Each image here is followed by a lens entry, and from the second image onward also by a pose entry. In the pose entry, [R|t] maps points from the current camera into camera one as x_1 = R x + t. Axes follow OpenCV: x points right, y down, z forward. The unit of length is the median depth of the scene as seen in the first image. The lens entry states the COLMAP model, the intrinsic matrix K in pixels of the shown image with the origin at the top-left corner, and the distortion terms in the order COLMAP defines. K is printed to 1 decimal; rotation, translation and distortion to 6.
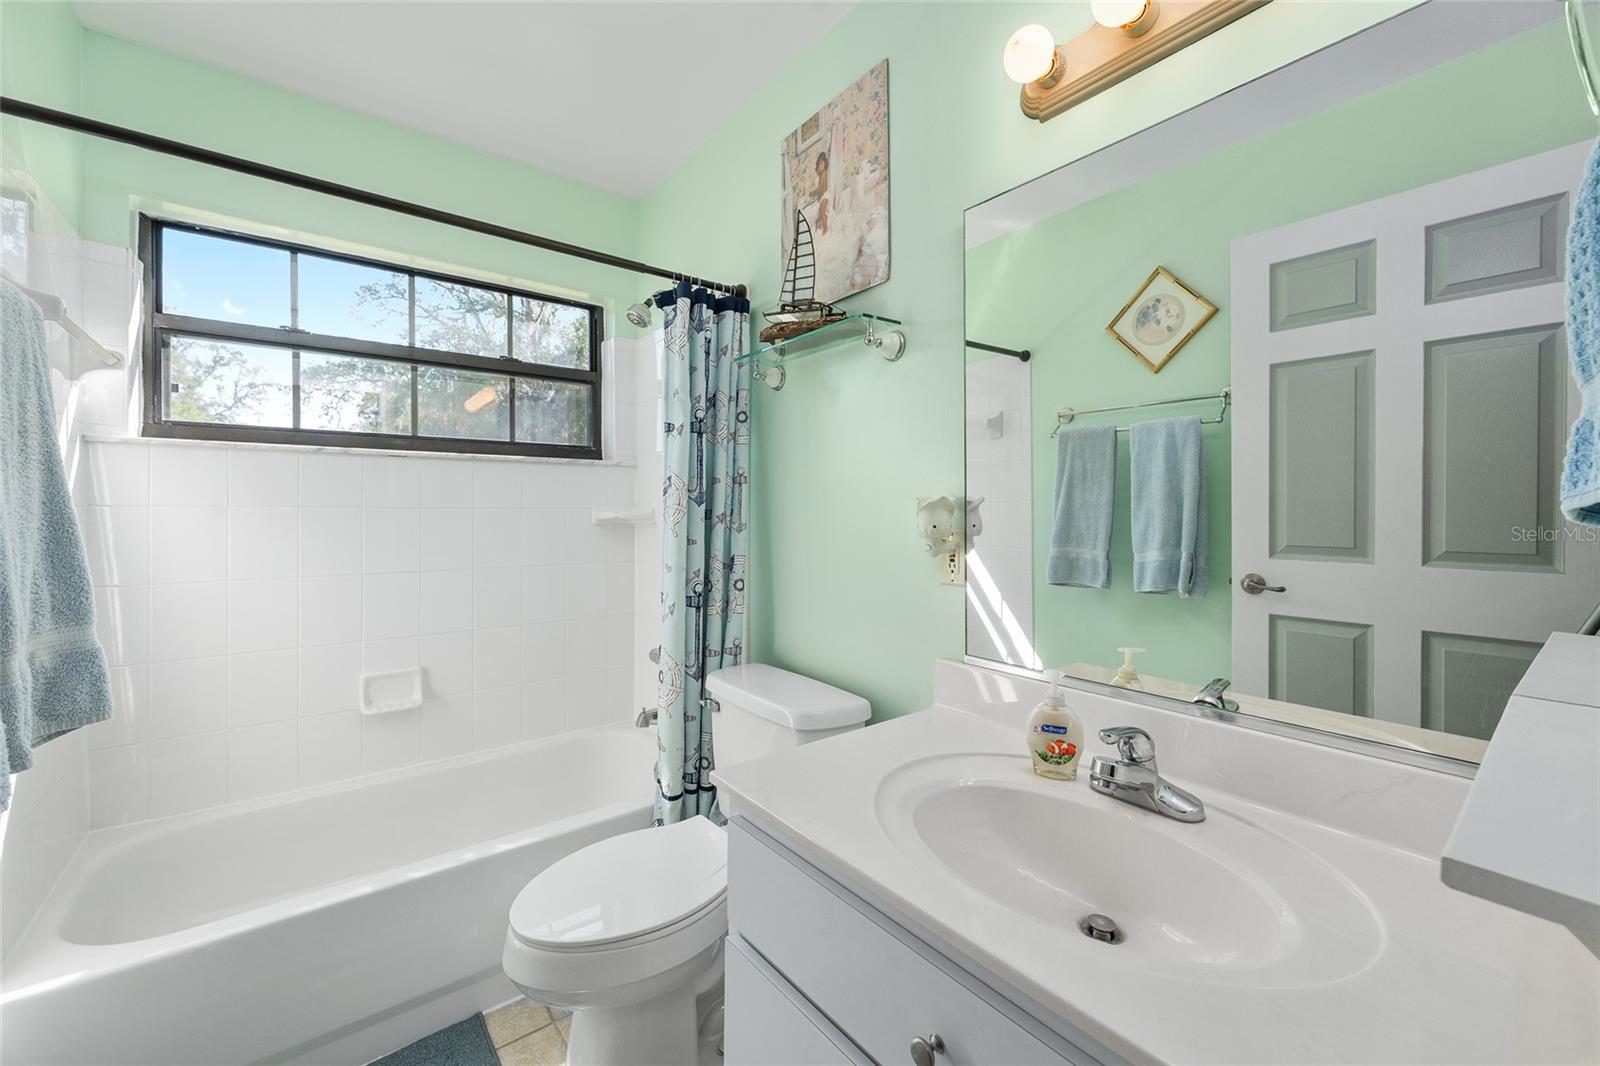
lens RADIAL K [[642.3, 0, 800.0], [0, 642.3, 526.9], [0, 0, 1]] dist [0.001451, 0.000196]
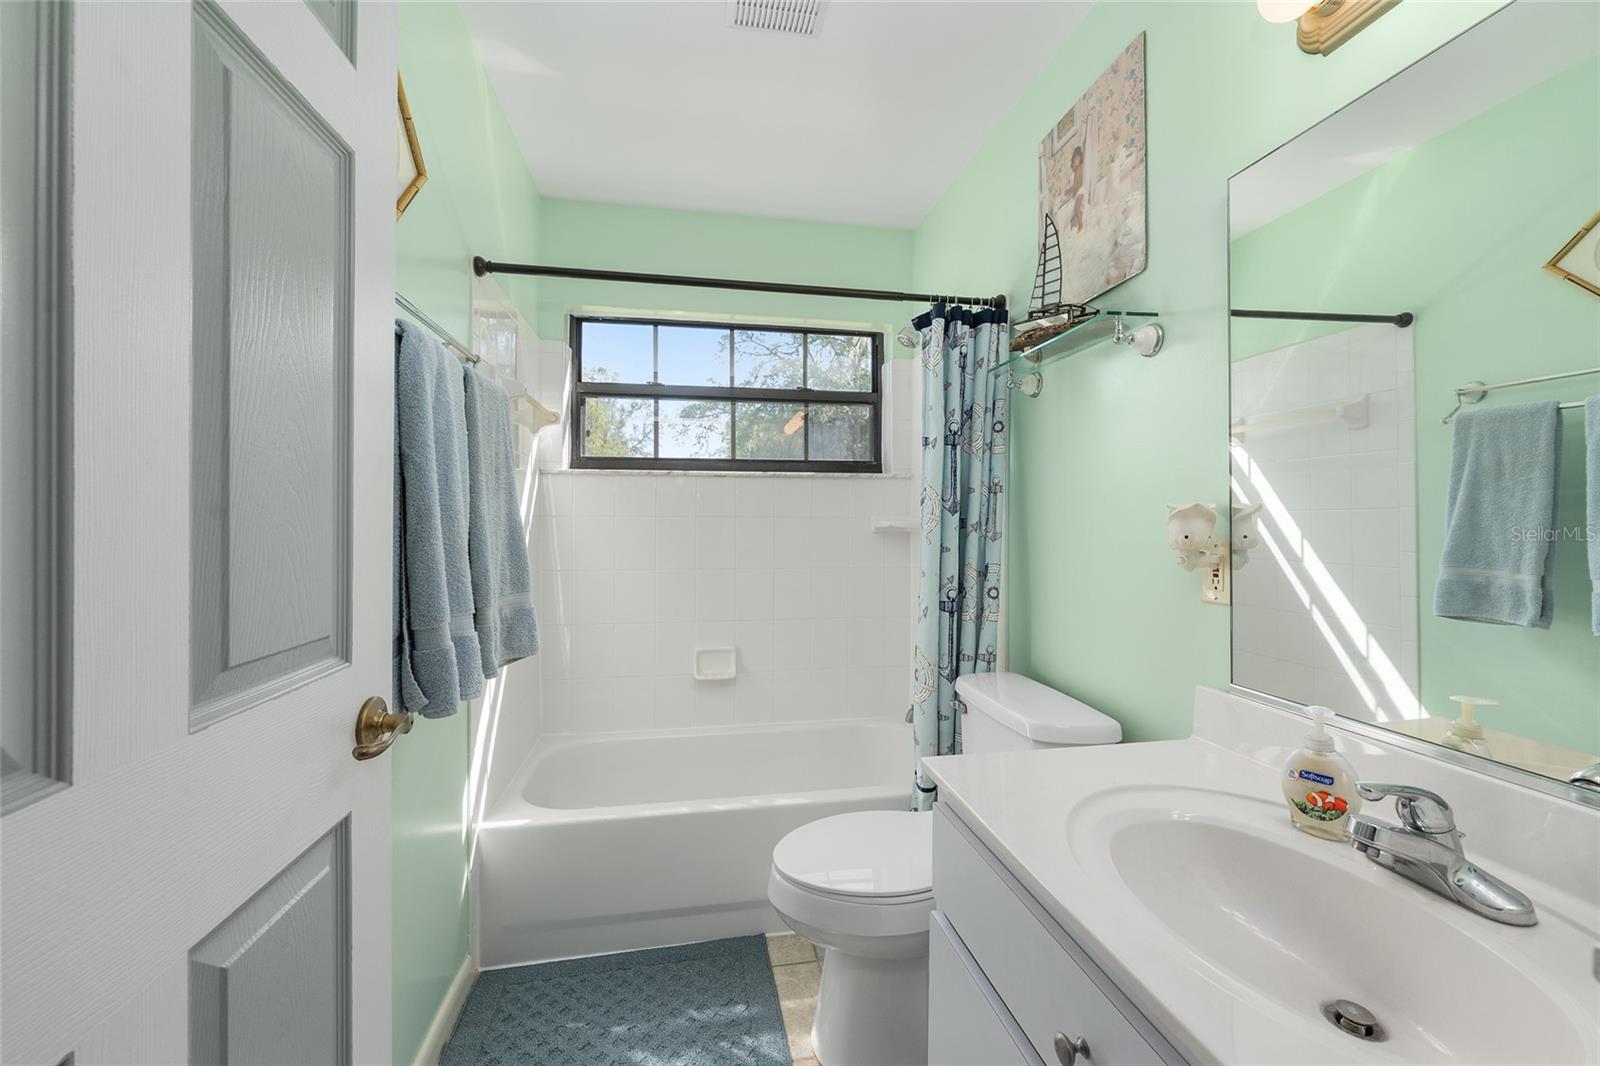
lens RADIAL K [[643.8, 0, 800.9], [0, 643.8, 537.2], [0, 0, 1]] dist [0.001042, 0.000048]
pose [[0.884457, 0.012703, -0.466448, 0.115995], [-0.012325, 0.999917, 0.003861, 0.002501], [0.466459, 0.002334, 0.884540, -0.041292]]
